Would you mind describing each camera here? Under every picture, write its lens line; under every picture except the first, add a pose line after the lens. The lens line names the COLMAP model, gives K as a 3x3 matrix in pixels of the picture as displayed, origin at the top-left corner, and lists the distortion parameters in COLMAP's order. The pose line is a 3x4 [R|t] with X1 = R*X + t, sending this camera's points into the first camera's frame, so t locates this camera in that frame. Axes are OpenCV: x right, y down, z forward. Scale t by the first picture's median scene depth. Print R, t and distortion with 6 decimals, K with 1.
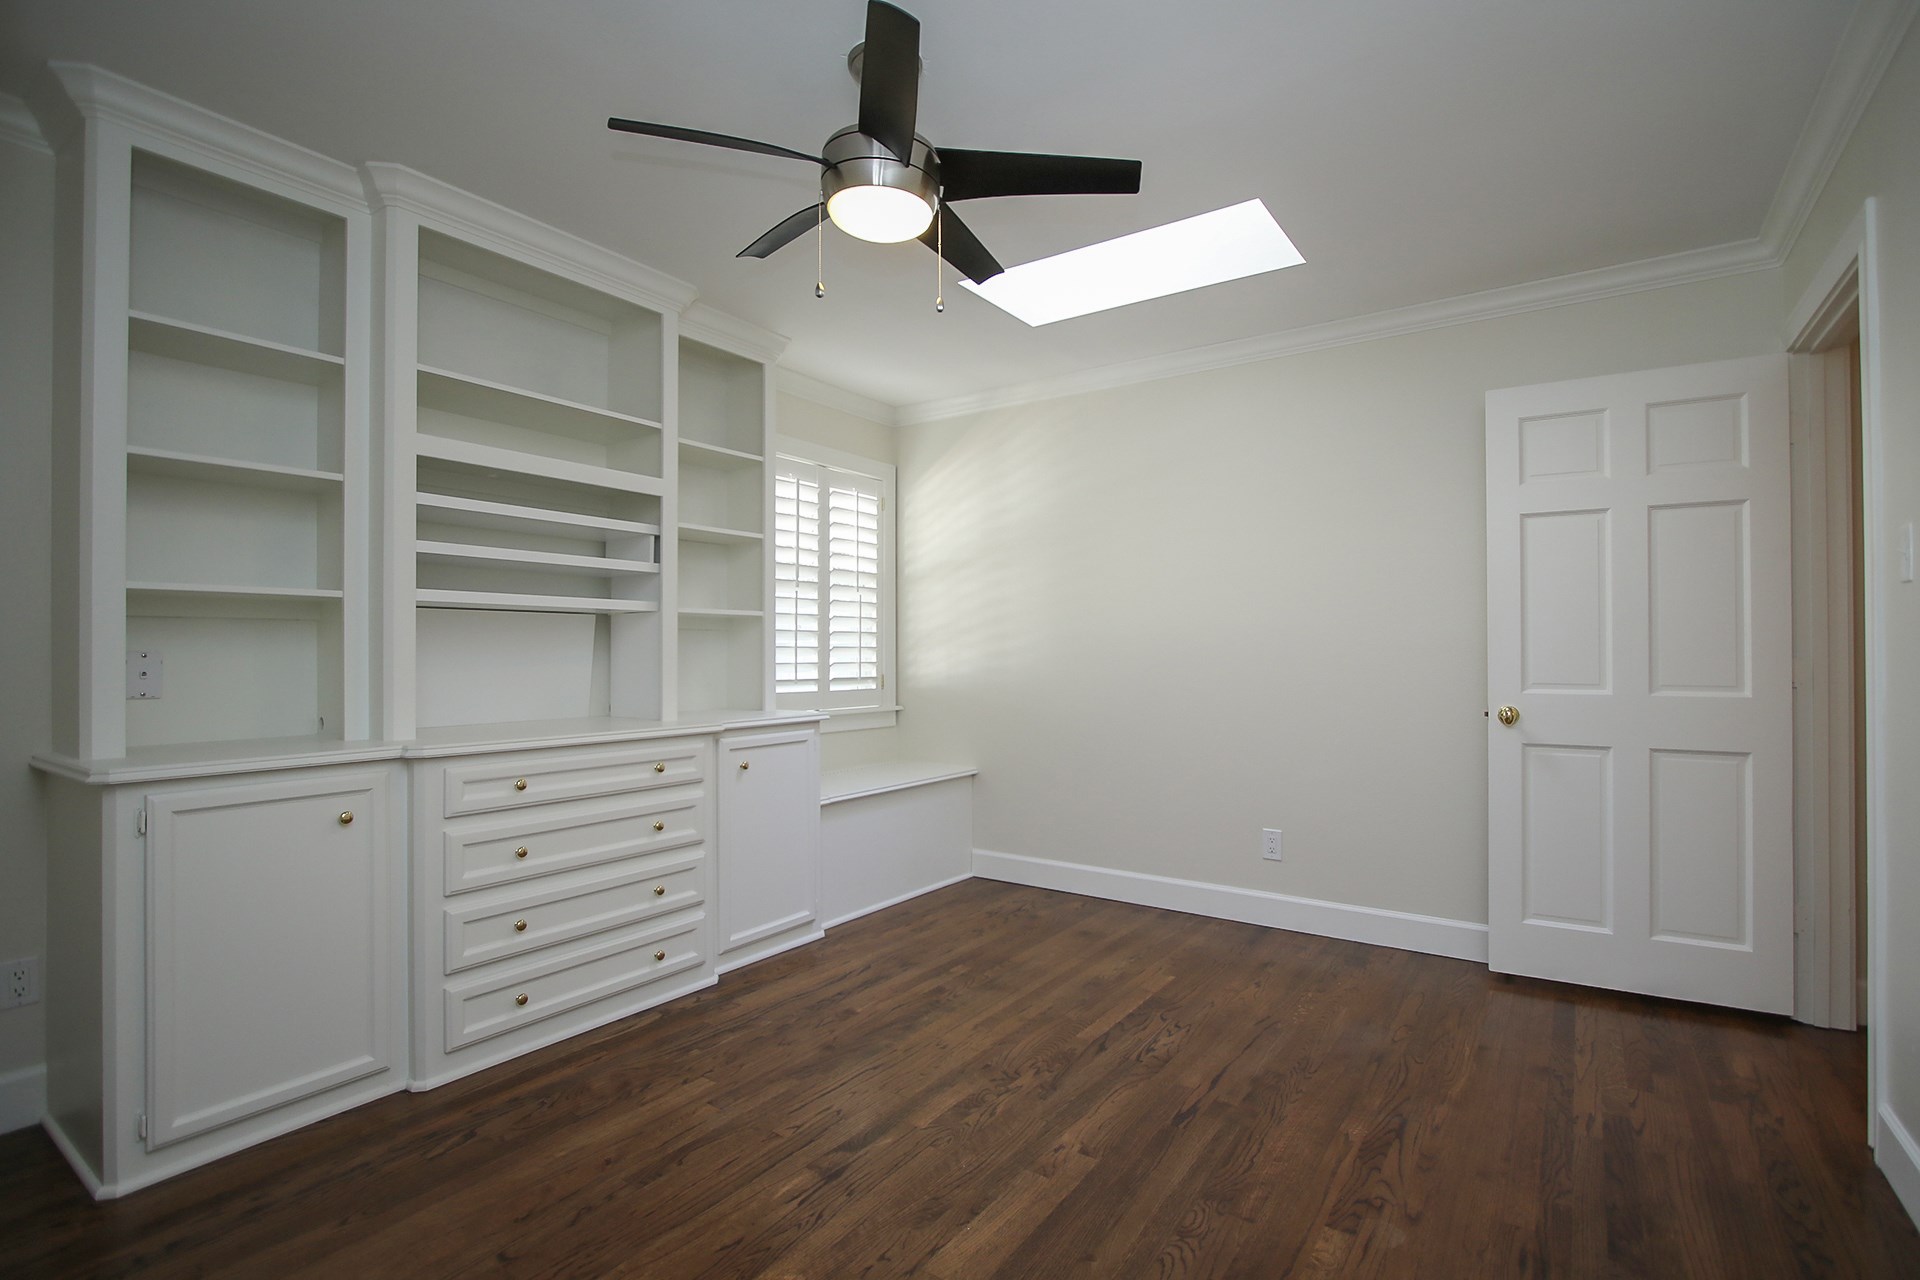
lens RADIAL K [[904.3, 0, 951.4], [0, 904.3, 644.8], [0, 0, 1]] dist [-0.002184, -0.000021]
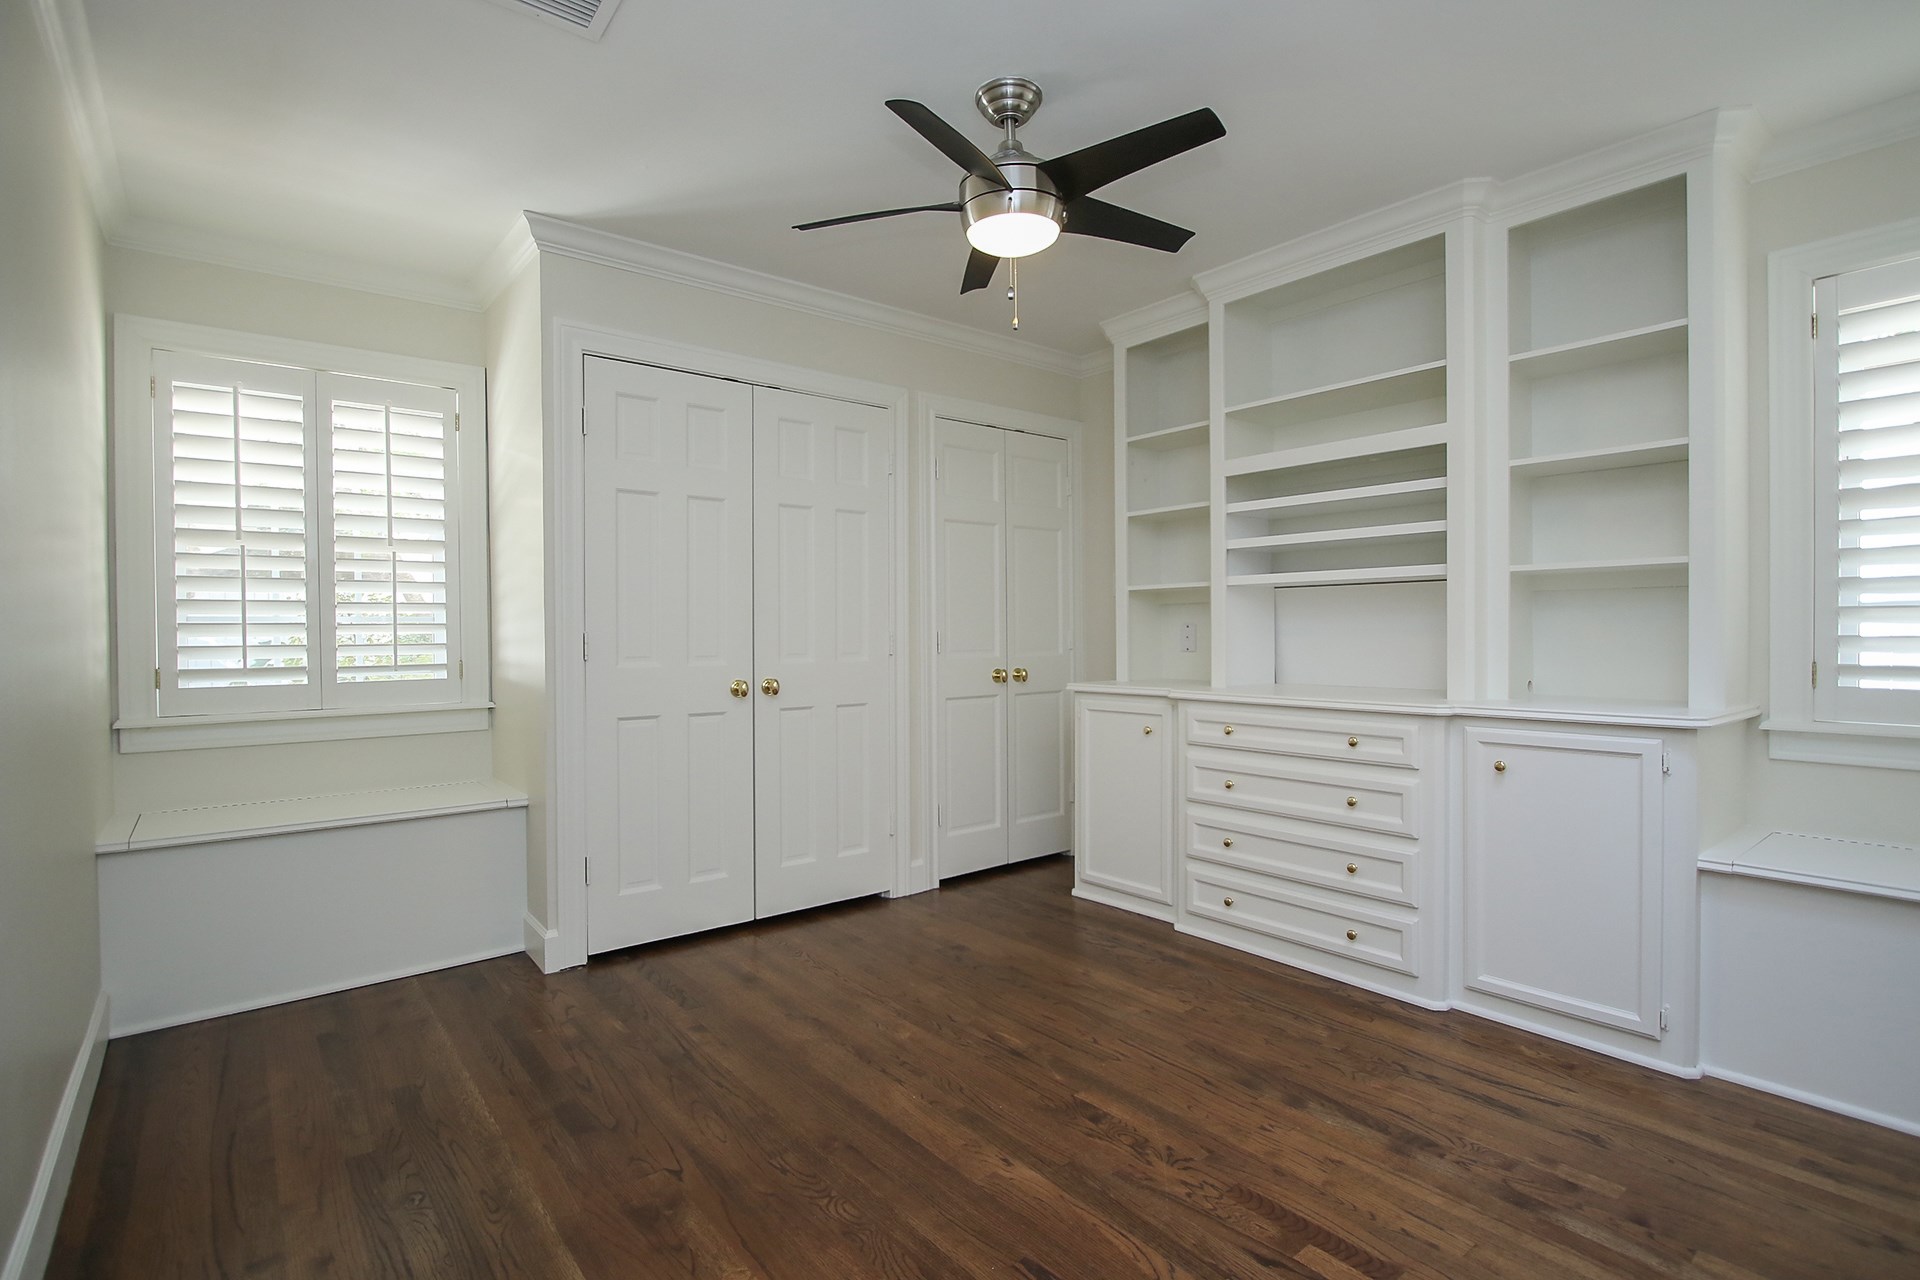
lens RADIAL K [[904.3, 0, 951.4], [0, 904.3, 644.8], [0, 0, 1]] dist [-0.002184, -0.000021]
pose [[-0.273955, 0.021152, -0.961510, 0.760420], [0.020948, 0.999652, 0.016023, 0.009173], [0.961514, -0.015752, -0.274302, 0.906589]]
